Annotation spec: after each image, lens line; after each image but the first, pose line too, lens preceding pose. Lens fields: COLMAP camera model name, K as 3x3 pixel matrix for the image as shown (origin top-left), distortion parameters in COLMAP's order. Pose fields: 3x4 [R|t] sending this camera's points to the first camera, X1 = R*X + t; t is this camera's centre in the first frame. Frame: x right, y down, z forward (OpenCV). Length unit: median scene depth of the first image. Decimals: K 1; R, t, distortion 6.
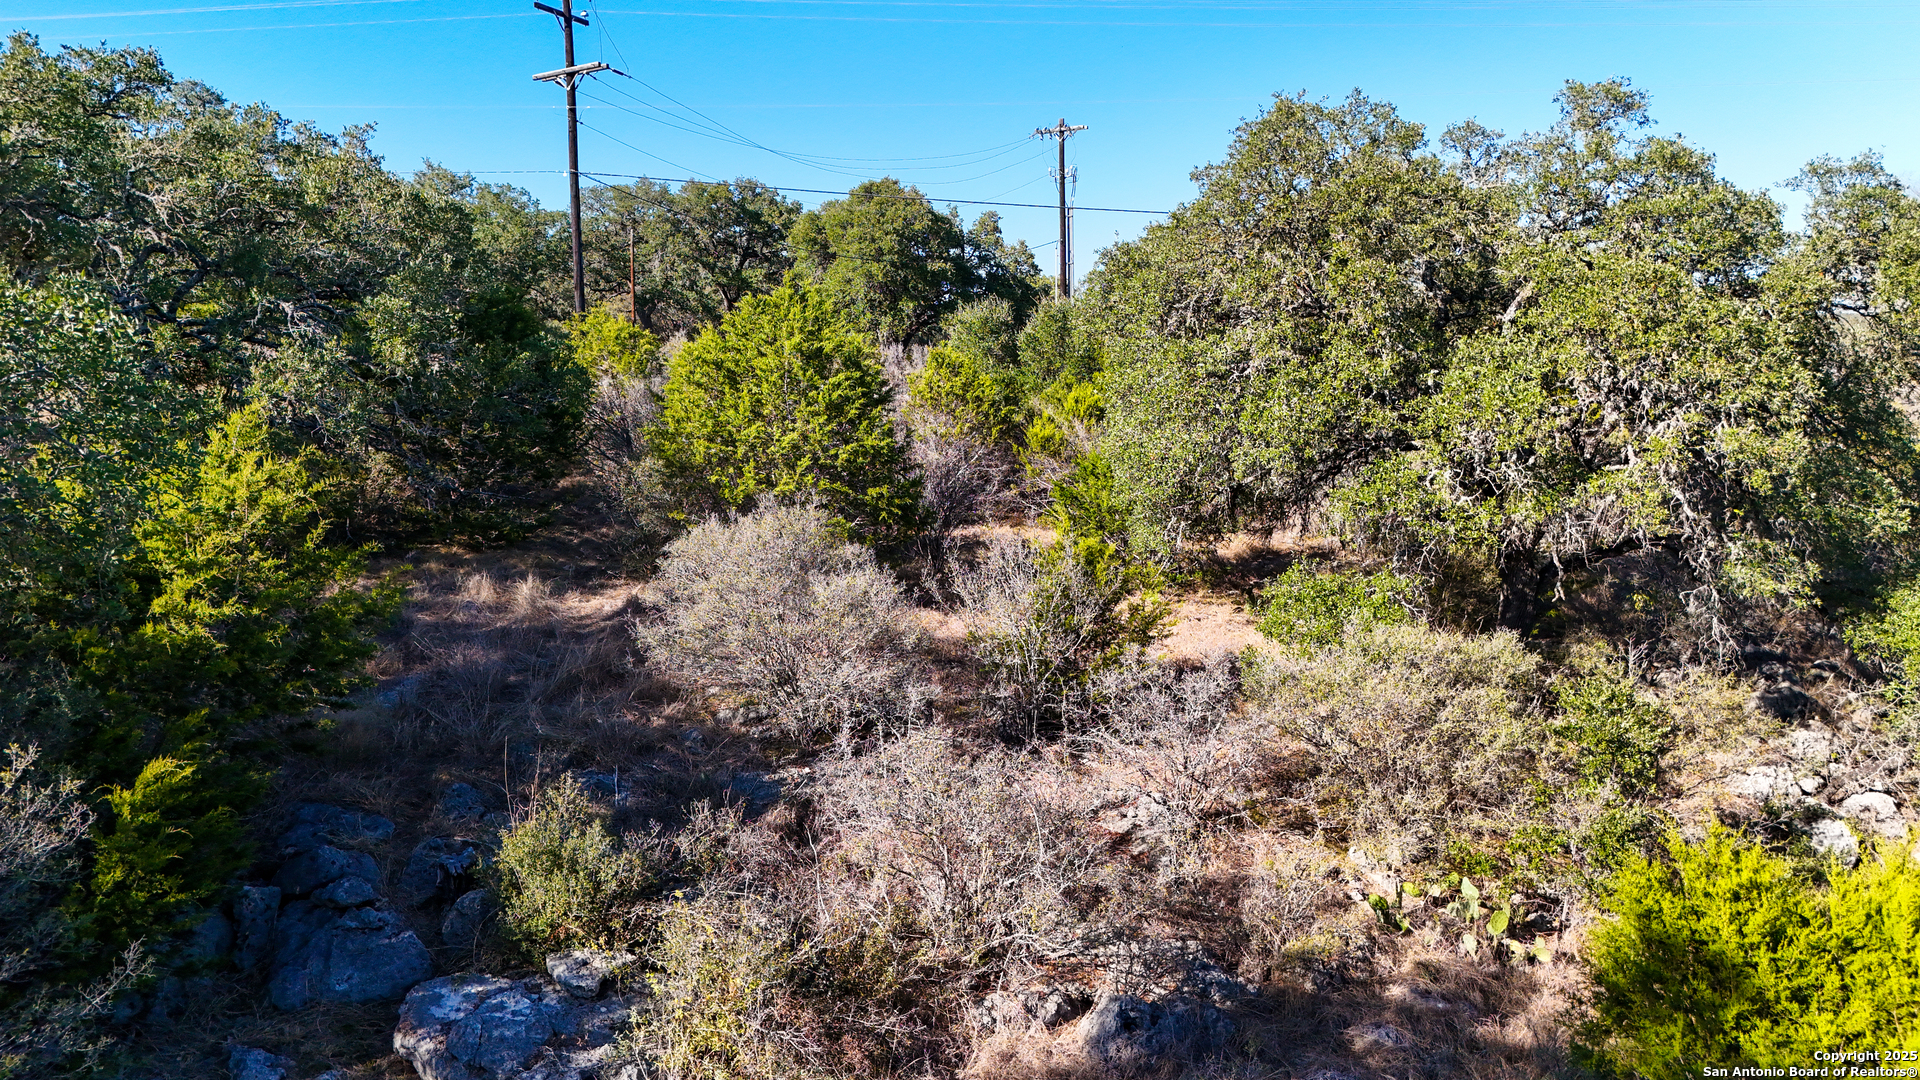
lens RADIAL K [[1424.3, 0, 952.5], [0, 1424.3, 540.0], [0, 0, 1]] dist [0.070177, -0.058898]
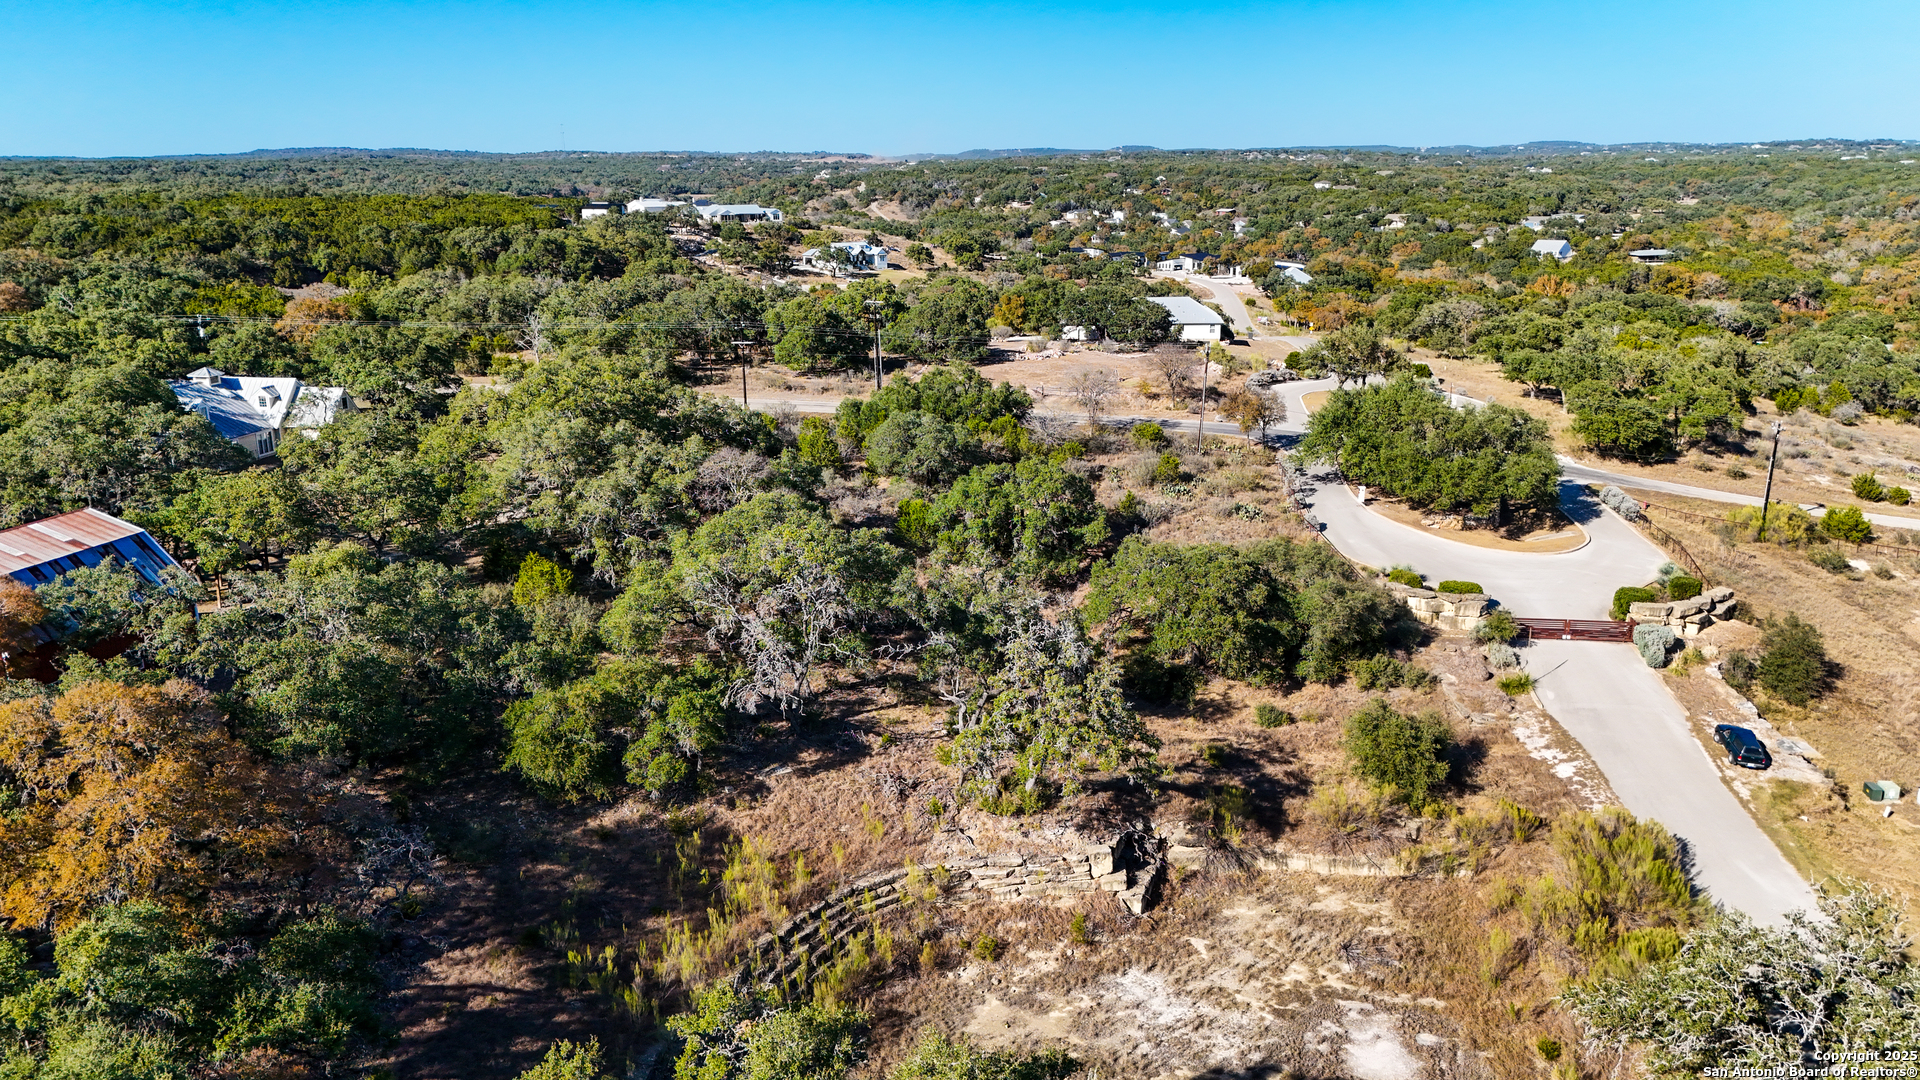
lens RADIAL K [[1424.3, 0, 959.7], [0, 1424.3, 543.6], [0, 0, 1]] dist [0.070177, -0.058898]
pose [[0.994523, -0.042293, 0.095583, -0.168362], [0.030619, 0.992245, 0.120464, -0.542889], [-0.099936, -0.116878, 0.988105, -6.835083]]
